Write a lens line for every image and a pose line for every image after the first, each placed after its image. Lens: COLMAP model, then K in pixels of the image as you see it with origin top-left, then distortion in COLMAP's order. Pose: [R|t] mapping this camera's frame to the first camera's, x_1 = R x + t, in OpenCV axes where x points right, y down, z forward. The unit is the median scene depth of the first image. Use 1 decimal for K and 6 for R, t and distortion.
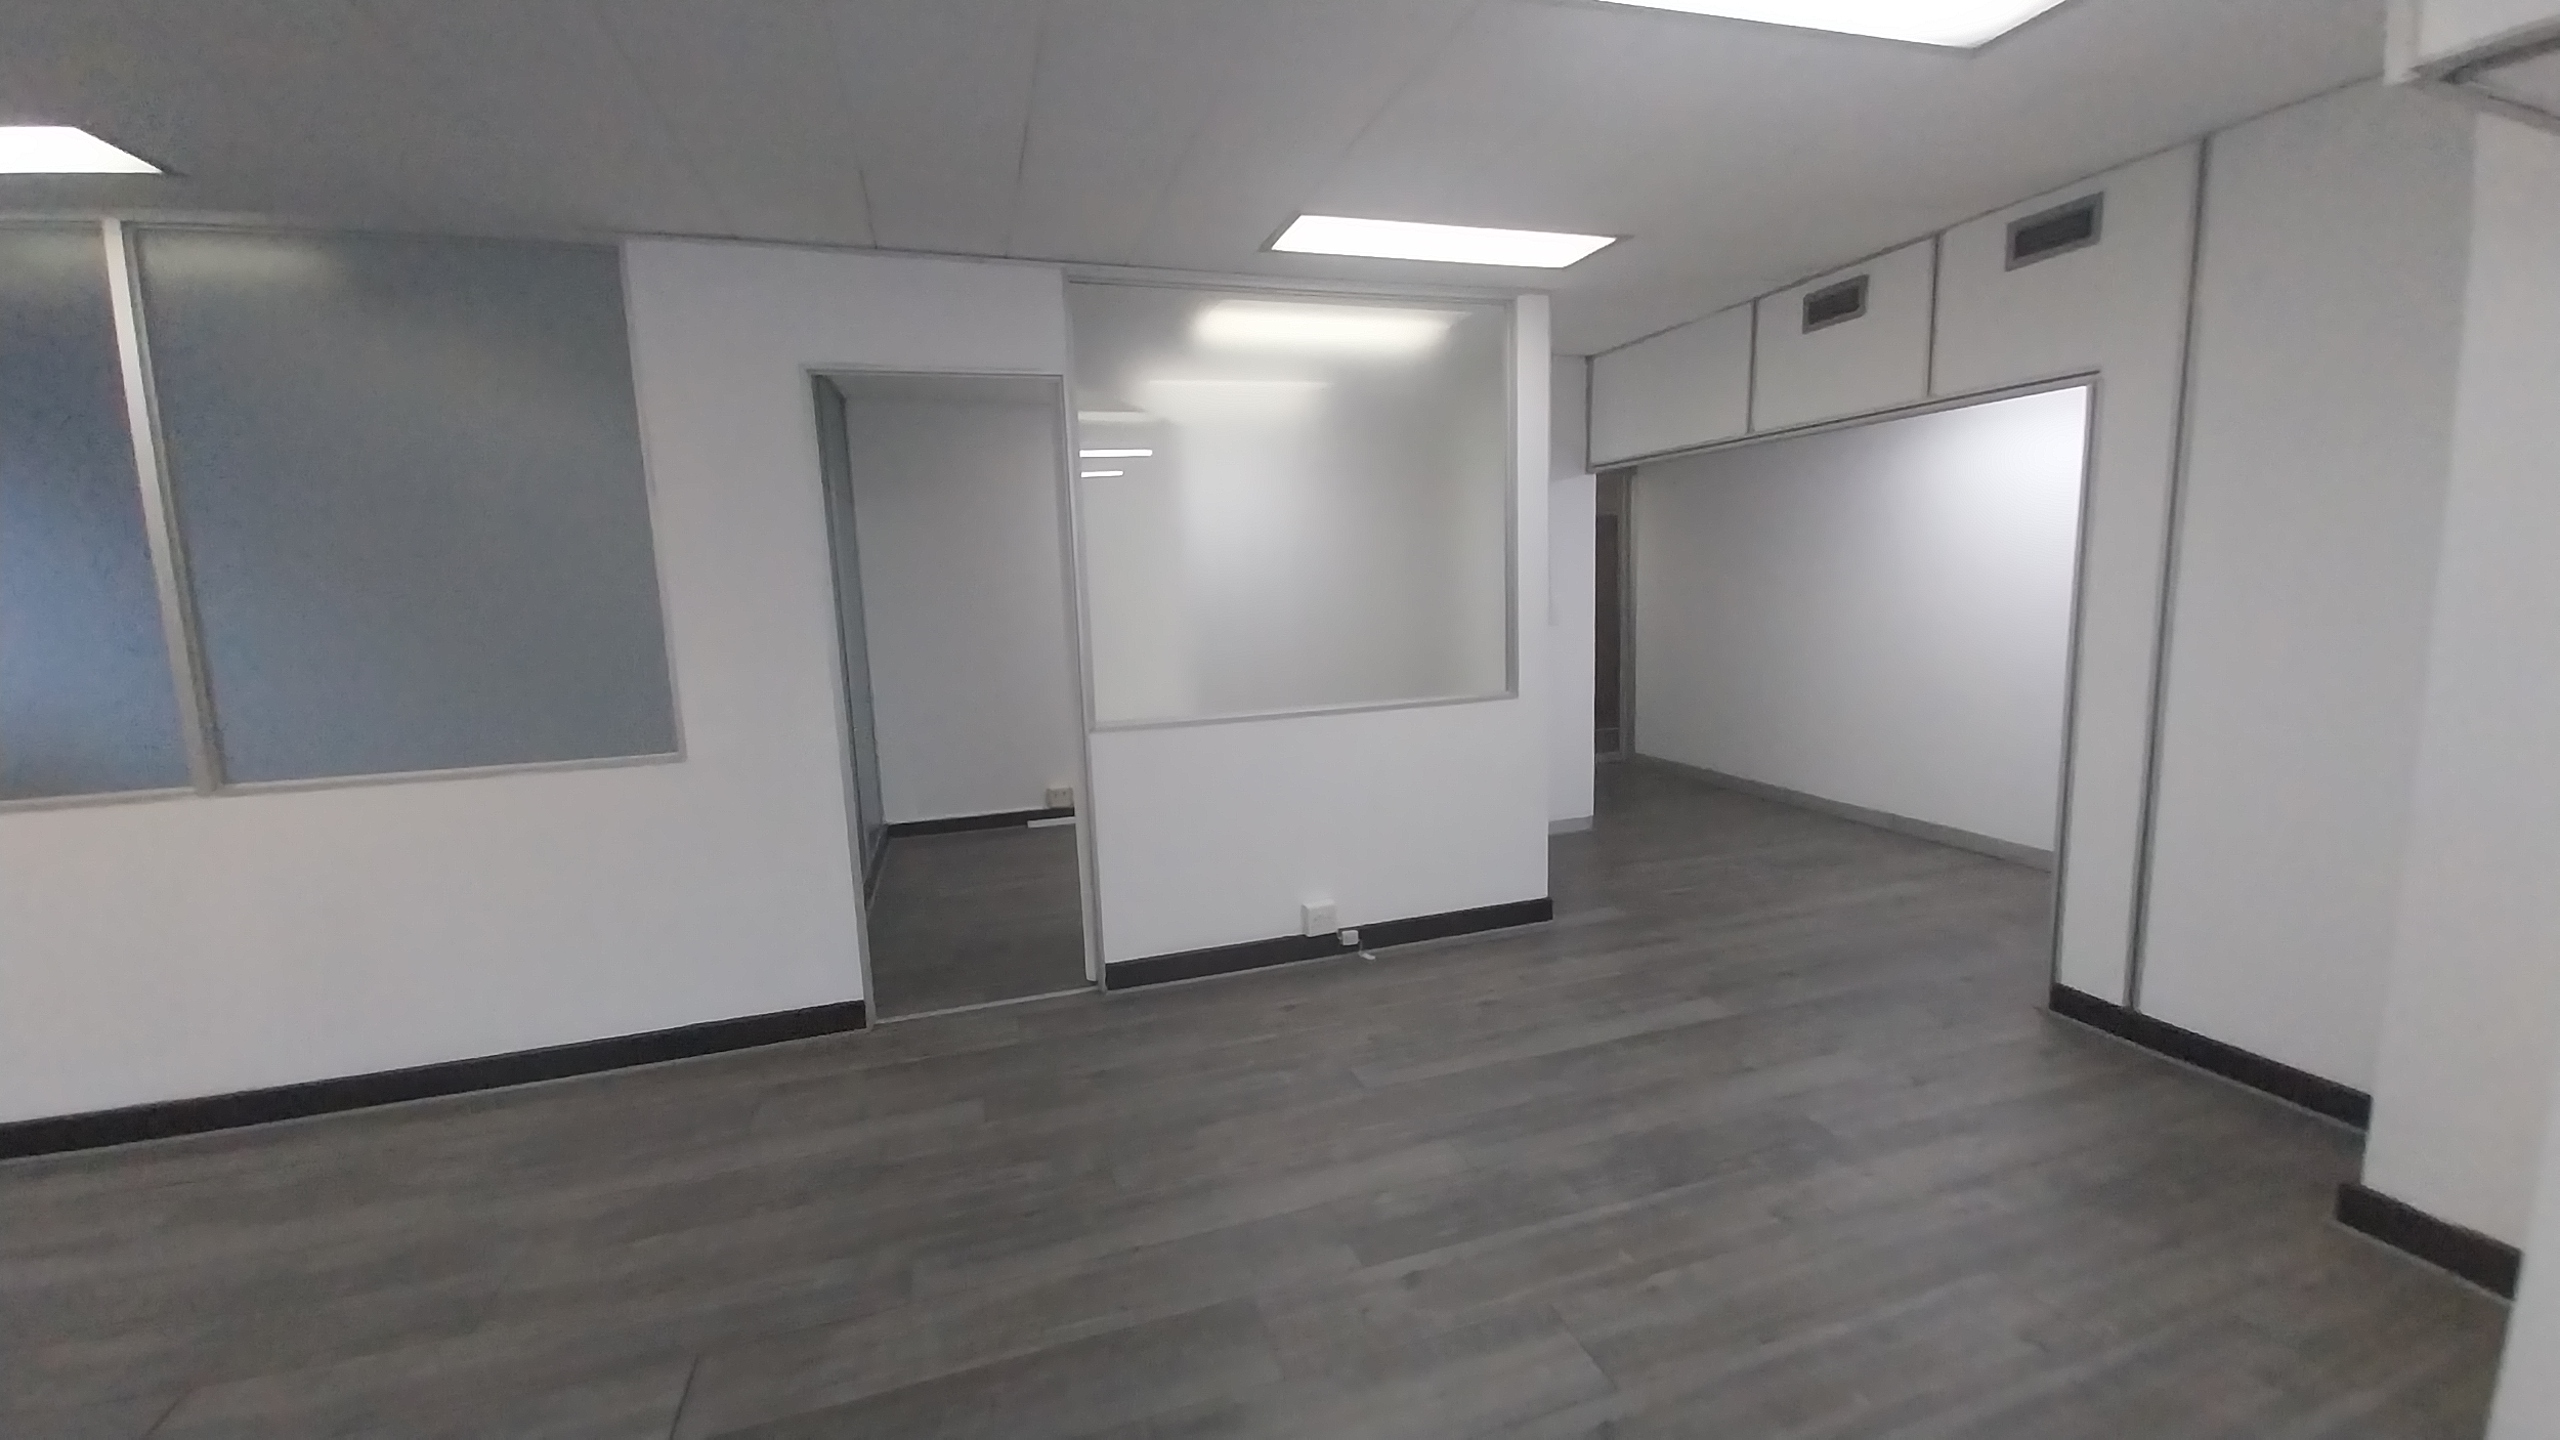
lens RADIAL K [[1009.8, 0, 1293.6], [0, 1009.8, 721.1], [0, 0, 1]] dist [0.014522, -0.009076]
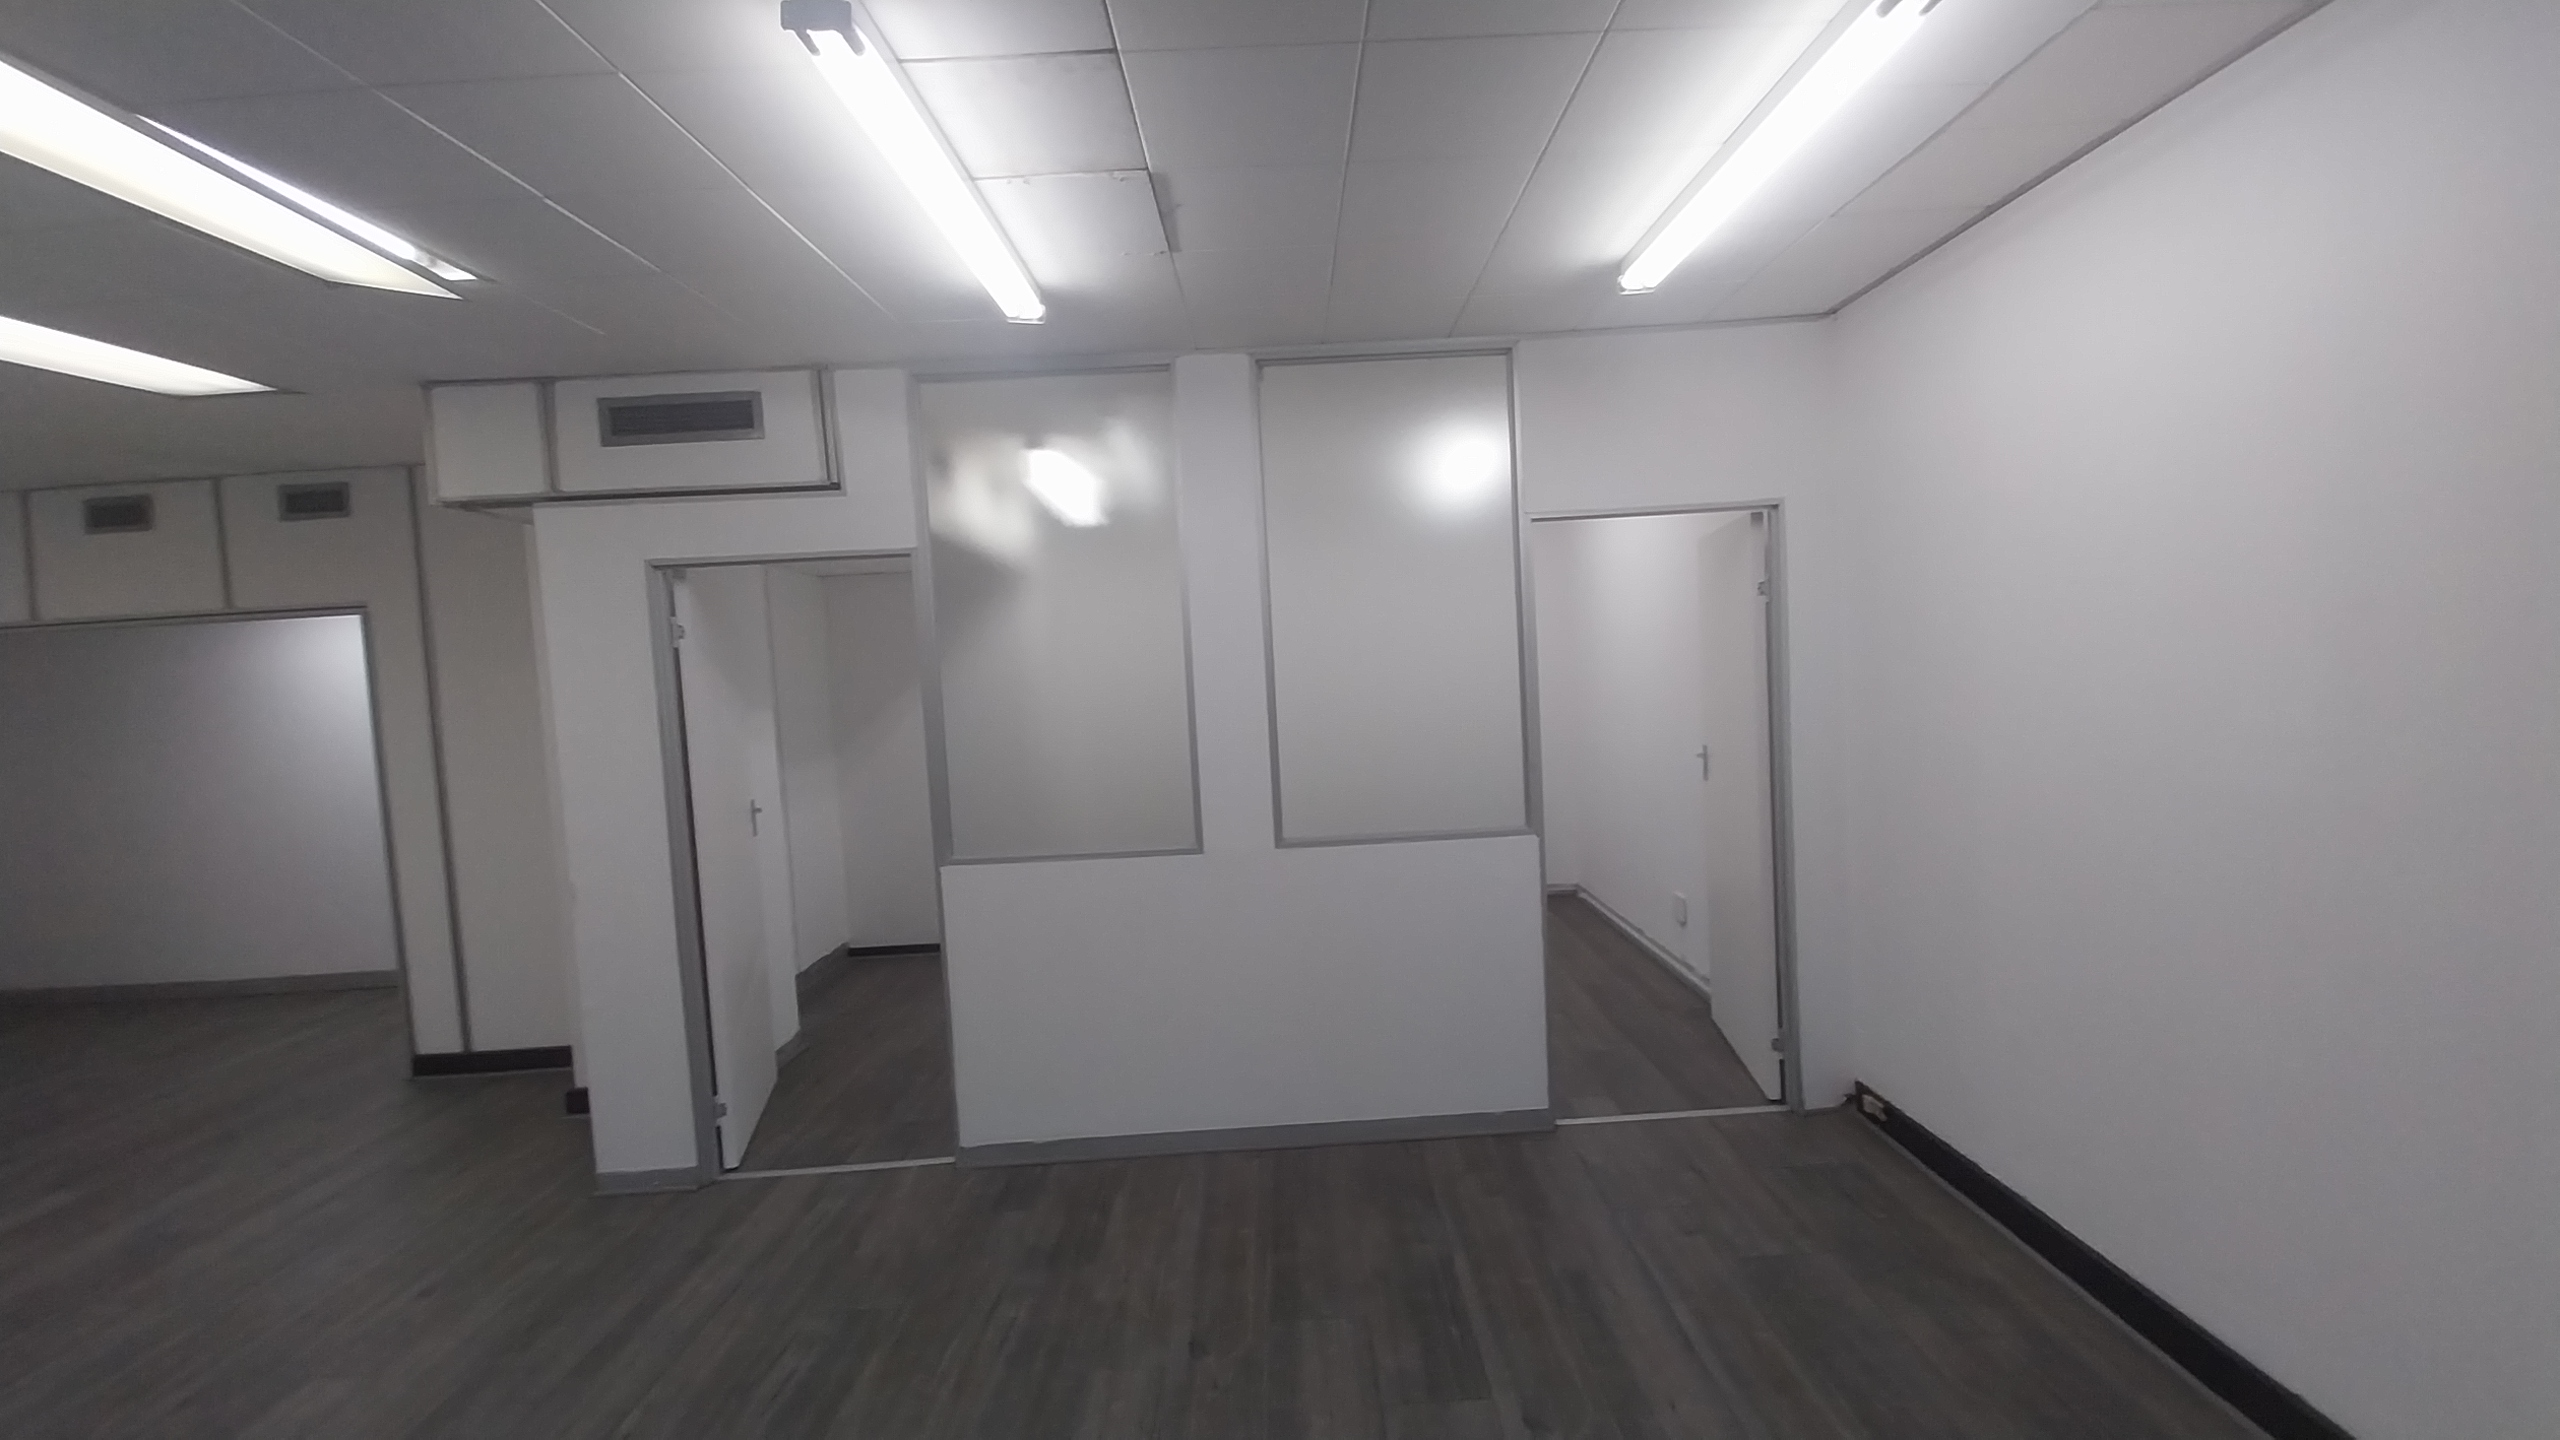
lens RADIAL K [[1009.8, 0, 1304.8], [0, 1009.8, 715.8], [0, 0, 1]] dist [0.014522, -0.009076]
pose [[0.290782, -0.036461, 0.956094, -0.150091], [0.177544, 0.983975, -0.016473, 0.048314], [-0.940172, 0.174539, 0.292595, -0.518921]]
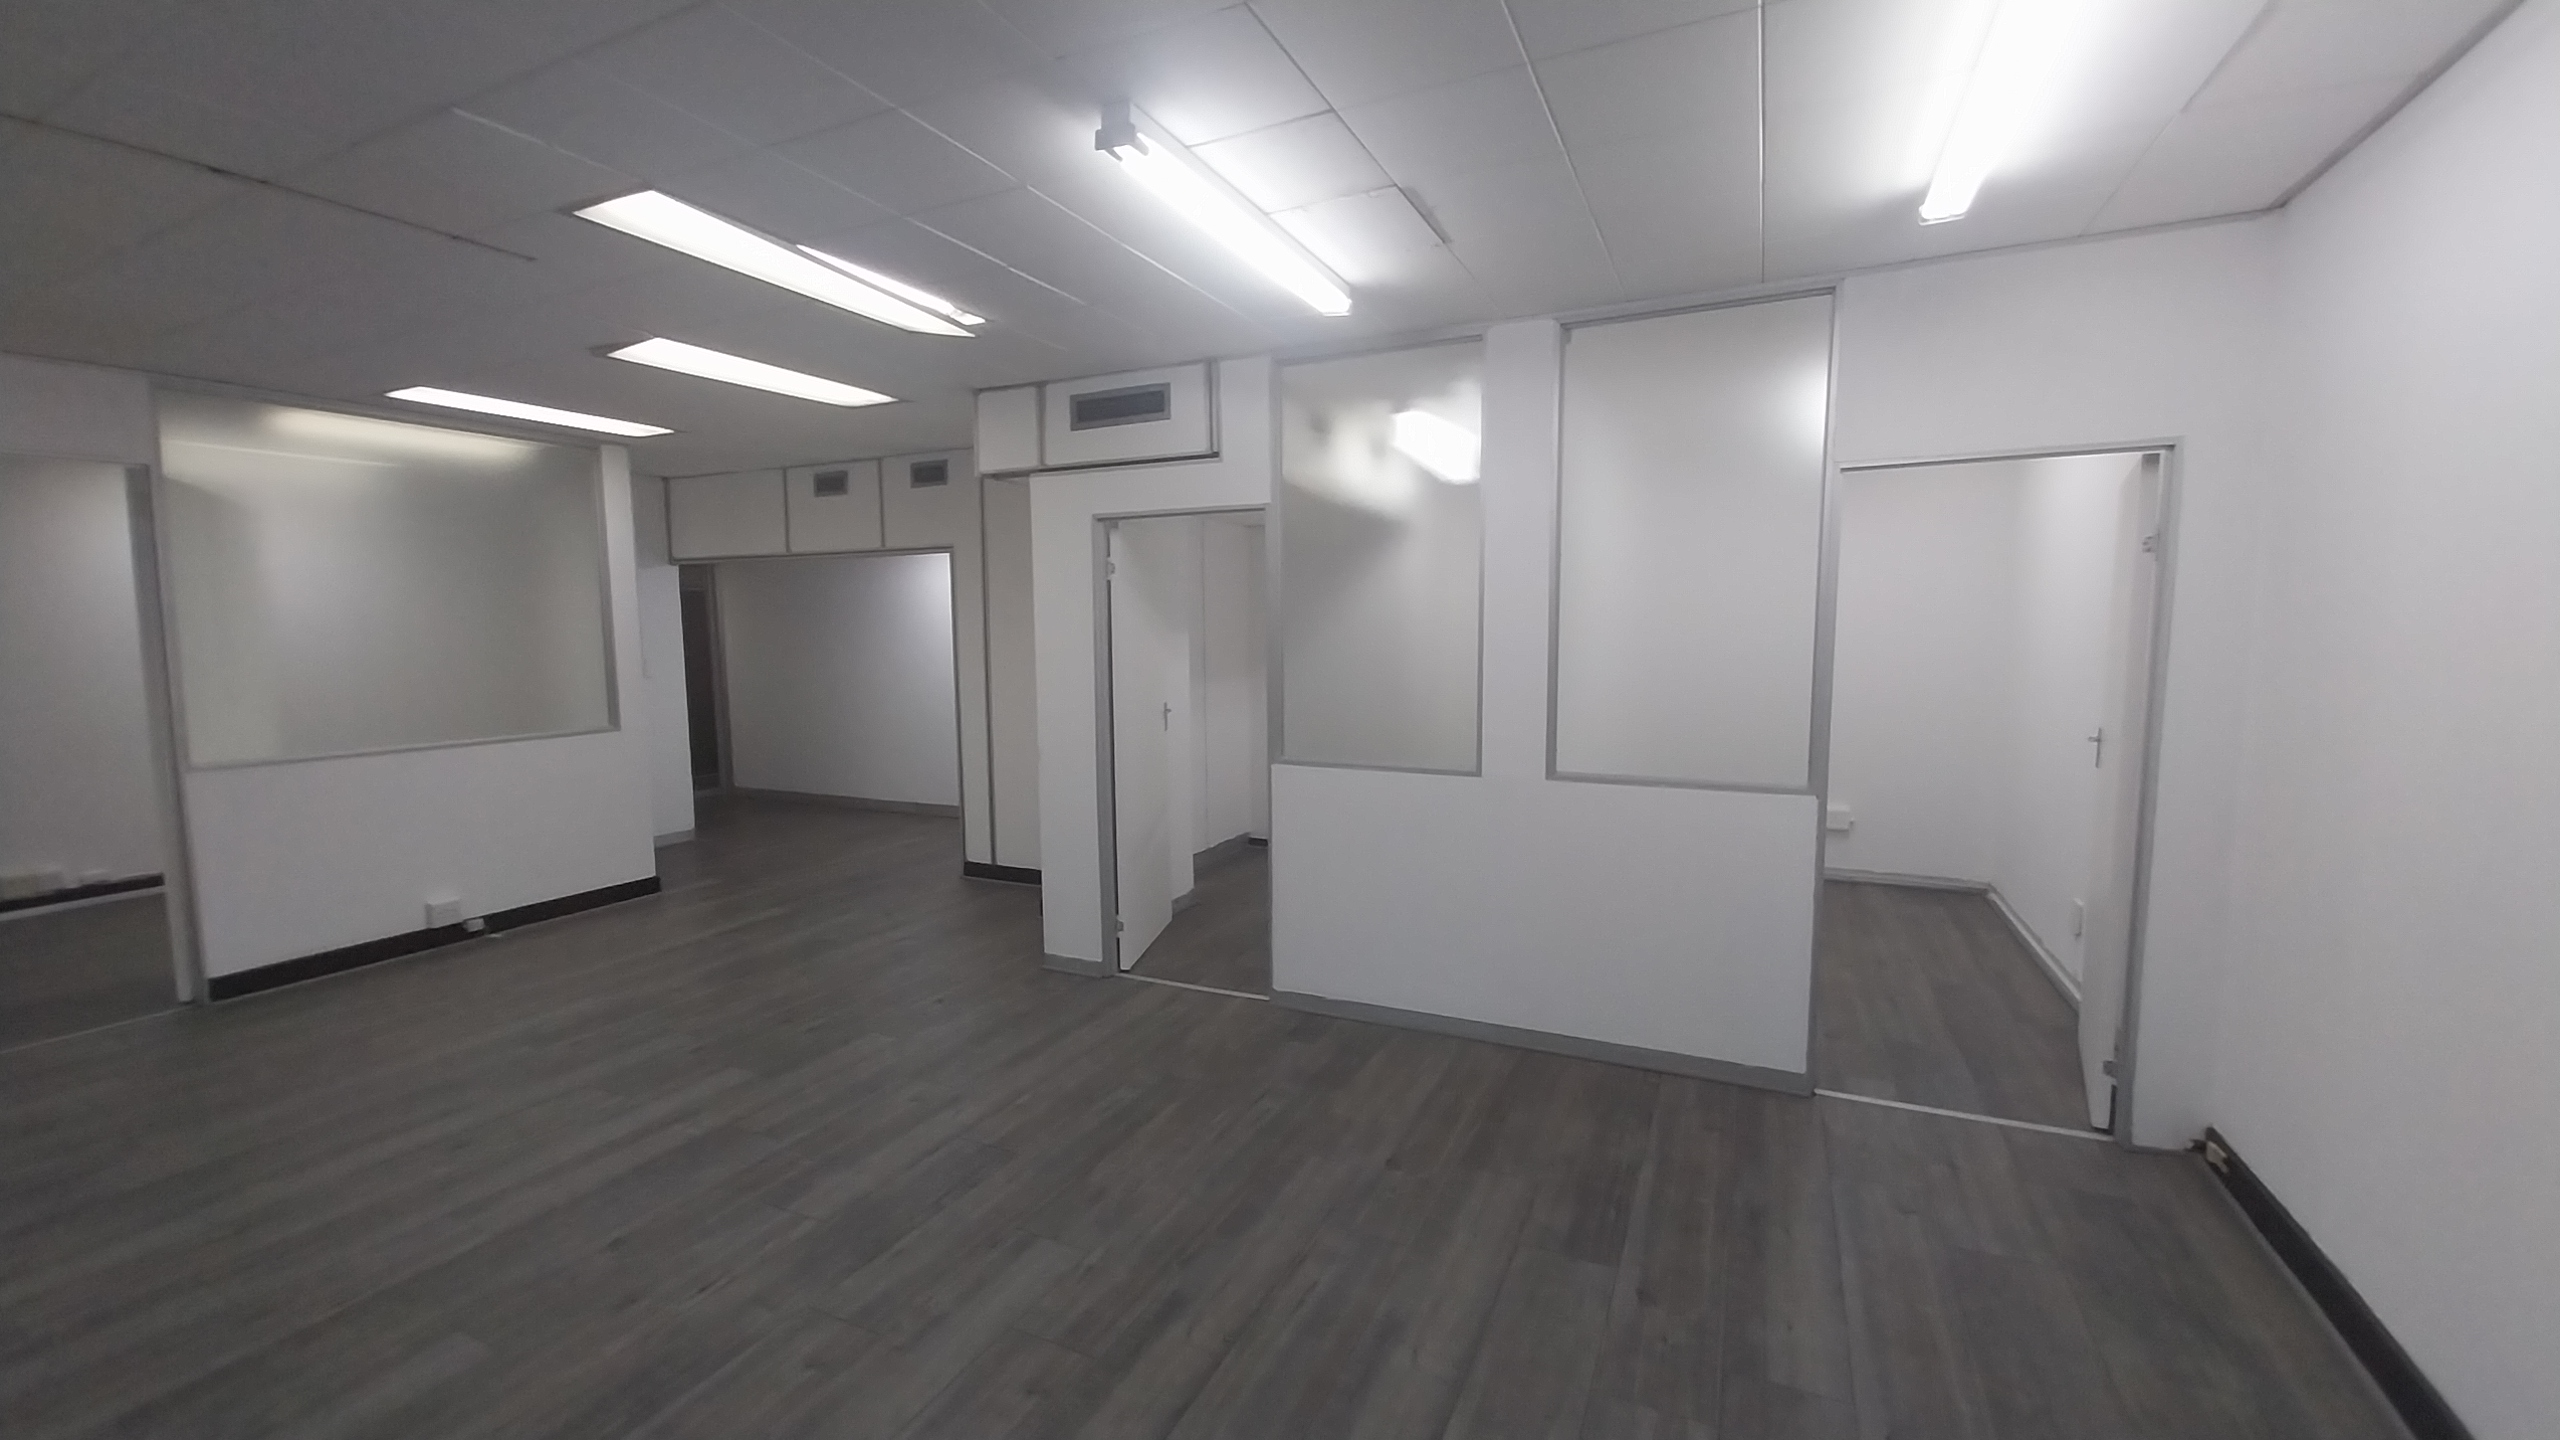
lens RADIAL K [[1009.8, 0, 1295.4], [0, 1009.8, 716.2], [0, 0, 1]] dist [0.014522, -0.009076]
pose [[0.684746, -0.035527, 0.727915, -0.180681], [0.086651, 0.995695, -0.032916, 0.097135], [-0.723612, 0.085614, 0.684876, -0.719000]]
